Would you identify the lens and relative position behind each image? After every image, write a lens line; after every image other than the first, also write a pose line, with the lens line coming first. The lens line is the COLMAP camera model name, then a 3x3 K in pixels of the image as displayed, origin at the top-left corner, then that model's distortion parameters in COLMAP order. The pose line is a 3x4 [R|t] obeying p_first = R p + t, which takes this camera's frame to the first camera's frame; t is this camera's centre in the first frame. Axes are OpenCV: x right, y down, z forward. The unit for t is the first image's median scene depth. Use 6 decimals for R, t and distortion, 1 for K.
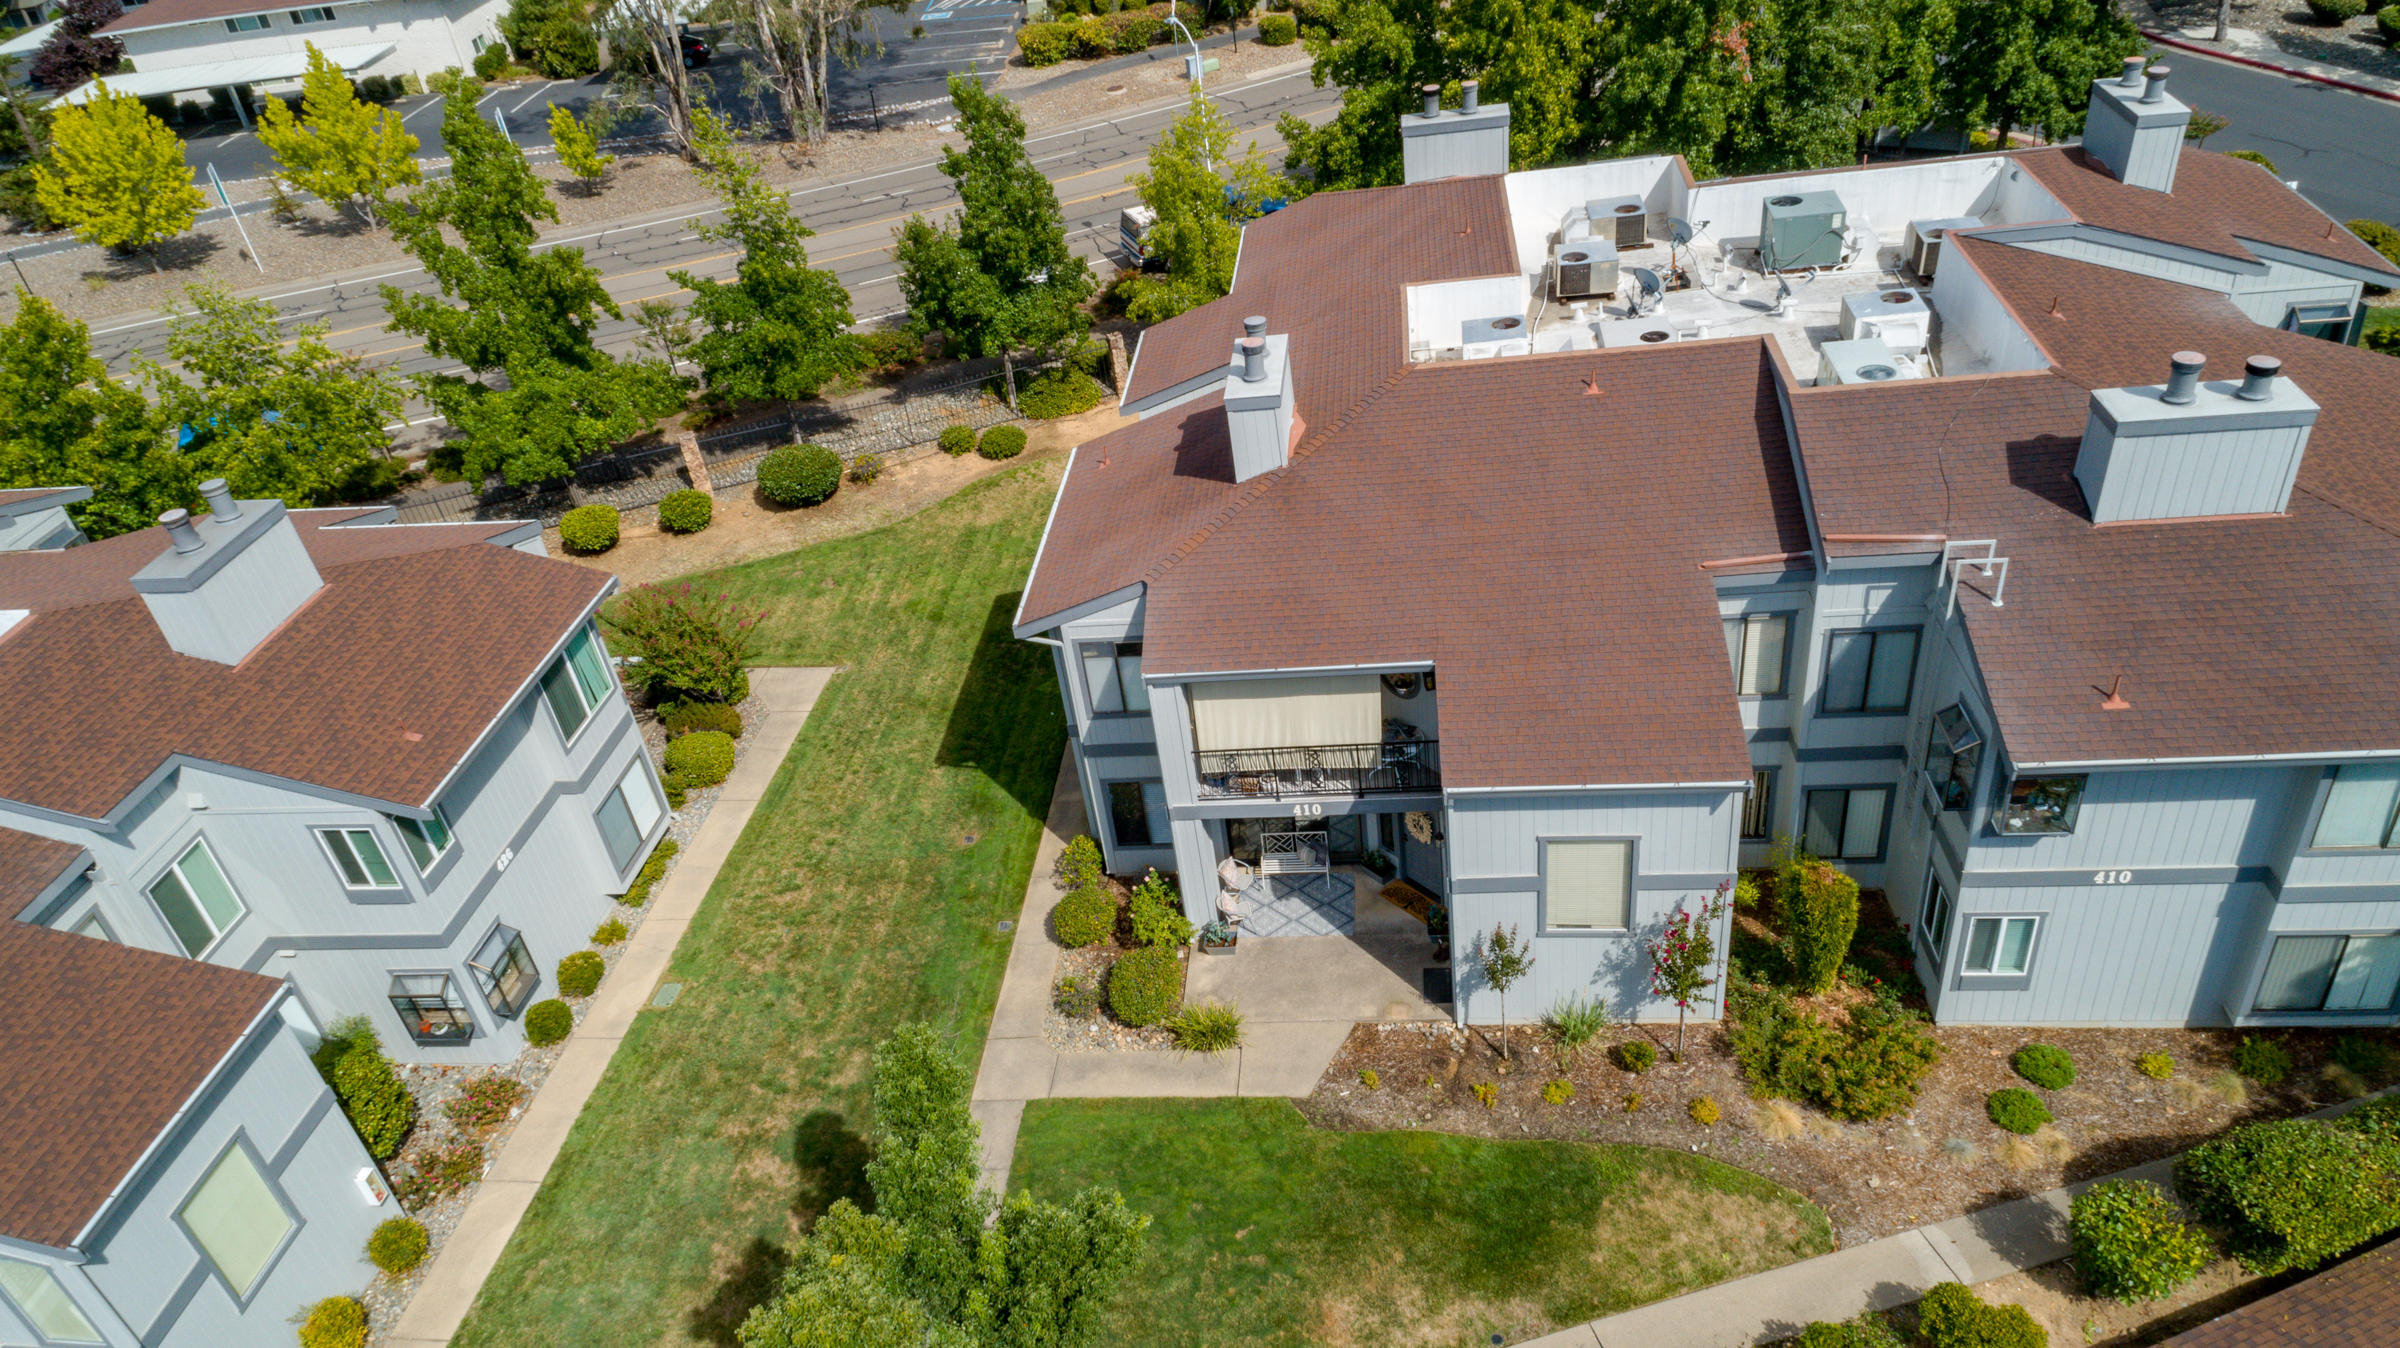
lens RADIAL K [[1568.6, 0, 1200.0], [0, 1568.6, 674.0], [0, 0, 1]] dist [0.162941, -0.151140]
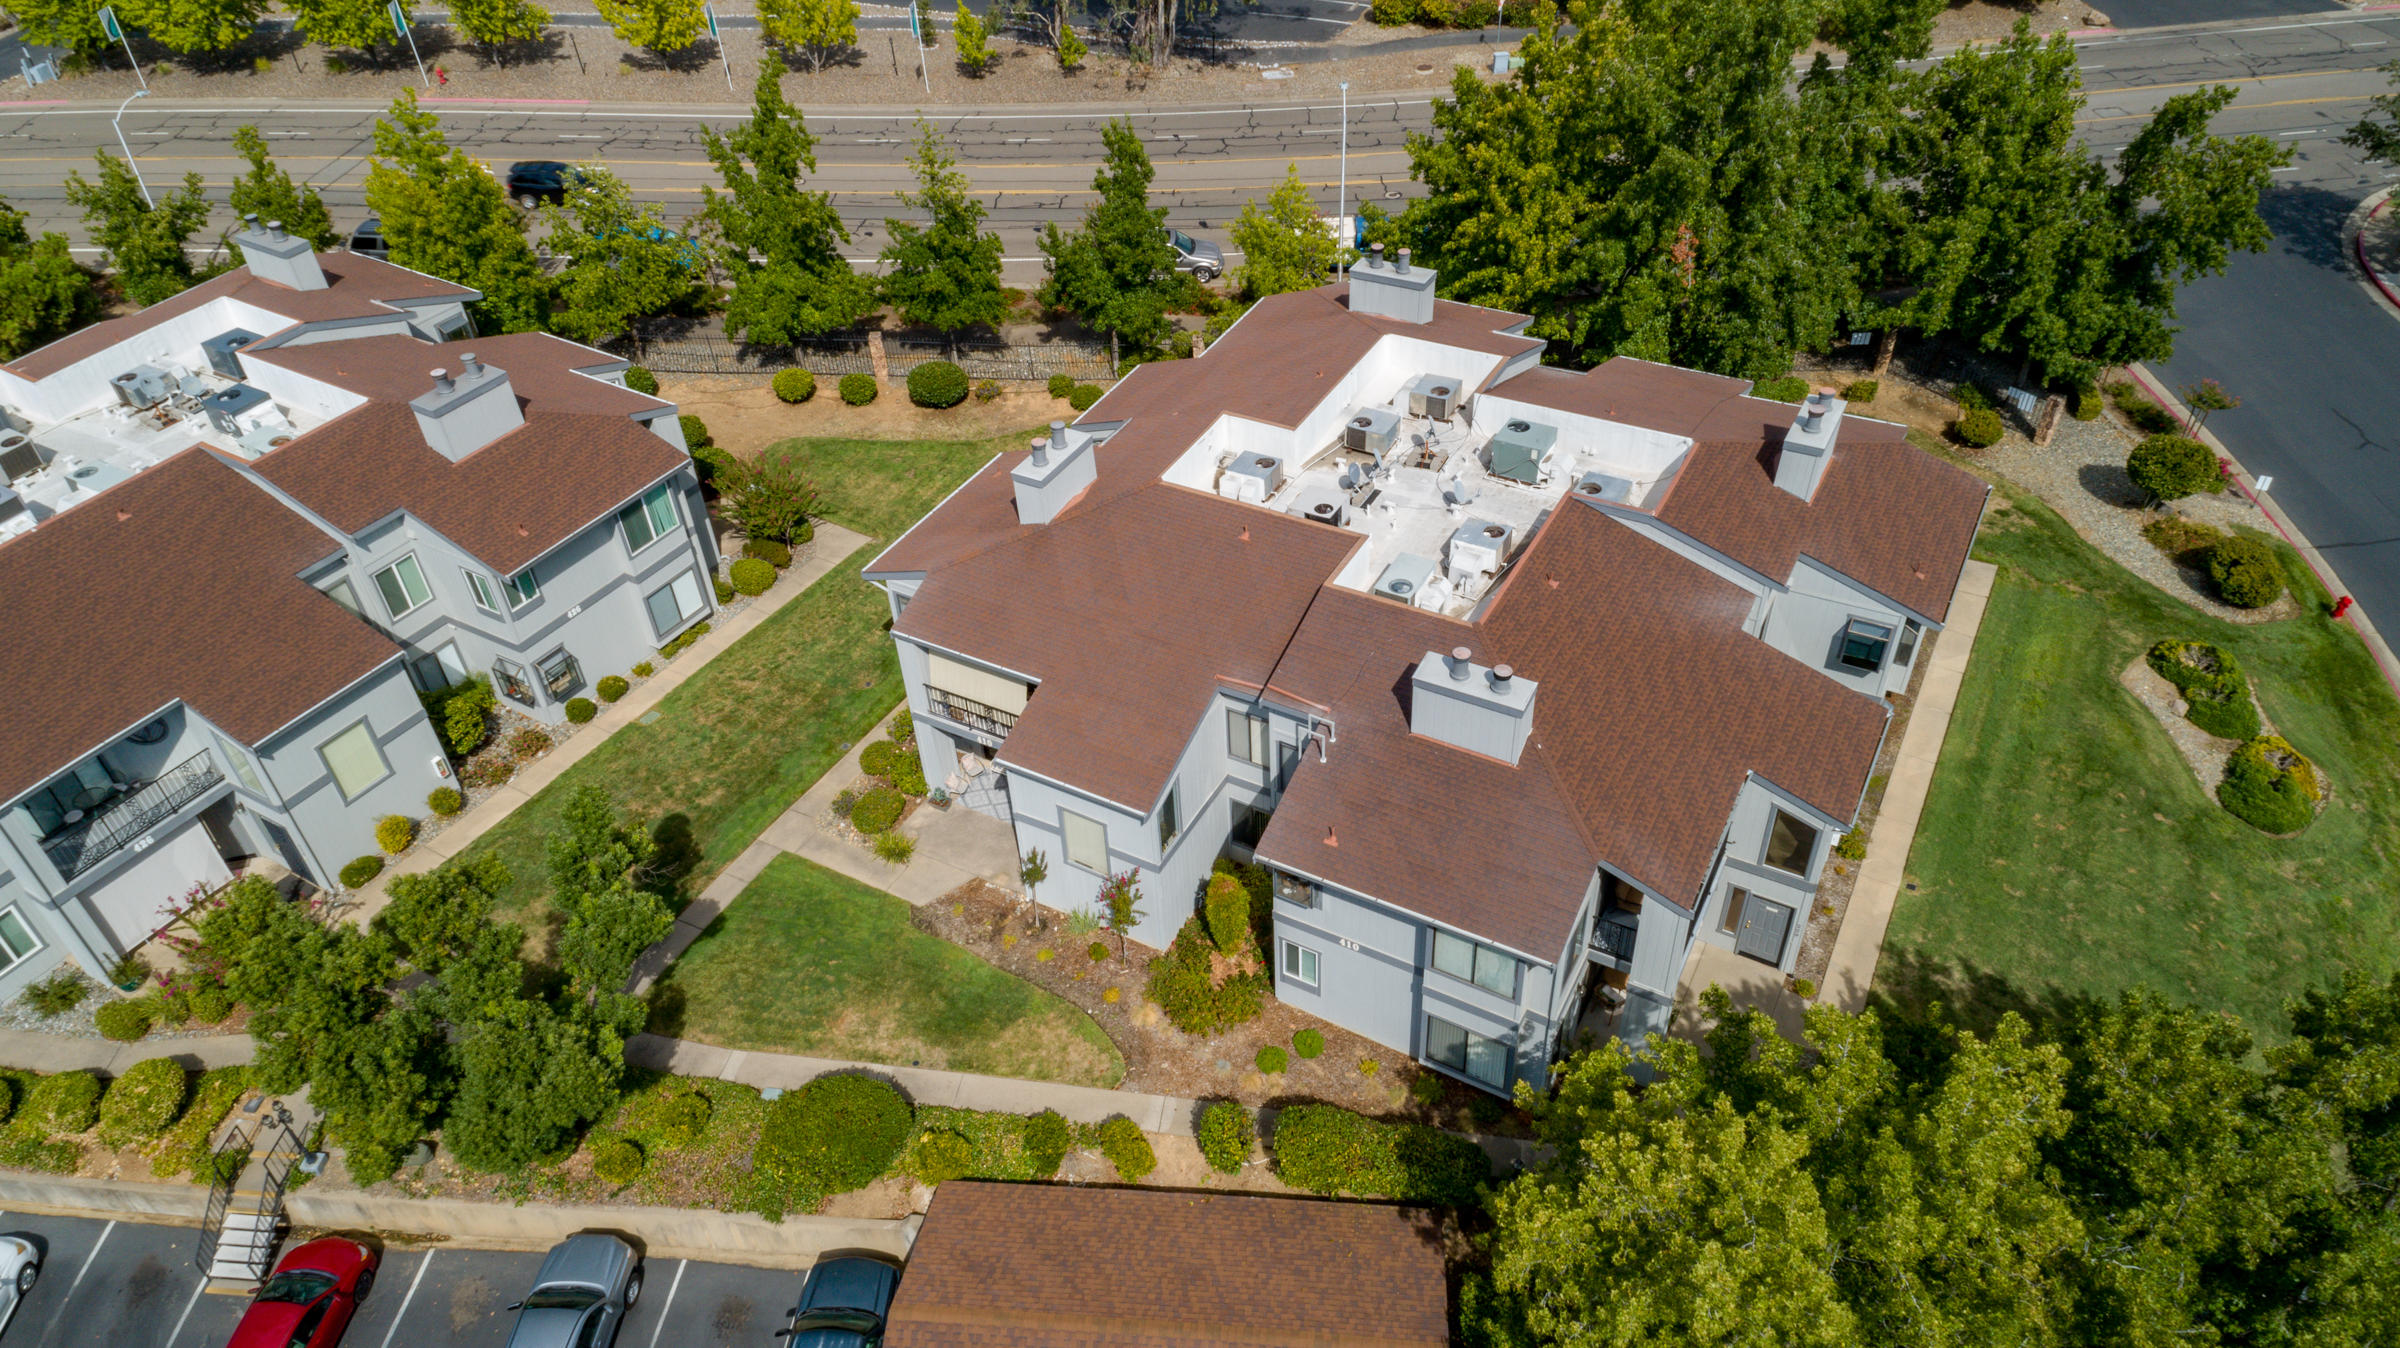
lens RADIAL K [[1568.6, 0, 1200.0], [0, 1568.6, 674.0], [0, 0, 1]] dist [0.162941, -0.151140]
pose [[0.914021, 0.315403, -0.255119, 0.615382], [-0.281441, 0.945950, 0.161152, -0.277593], [0.292157, -0.075495, 0.953386, -0.412903]]
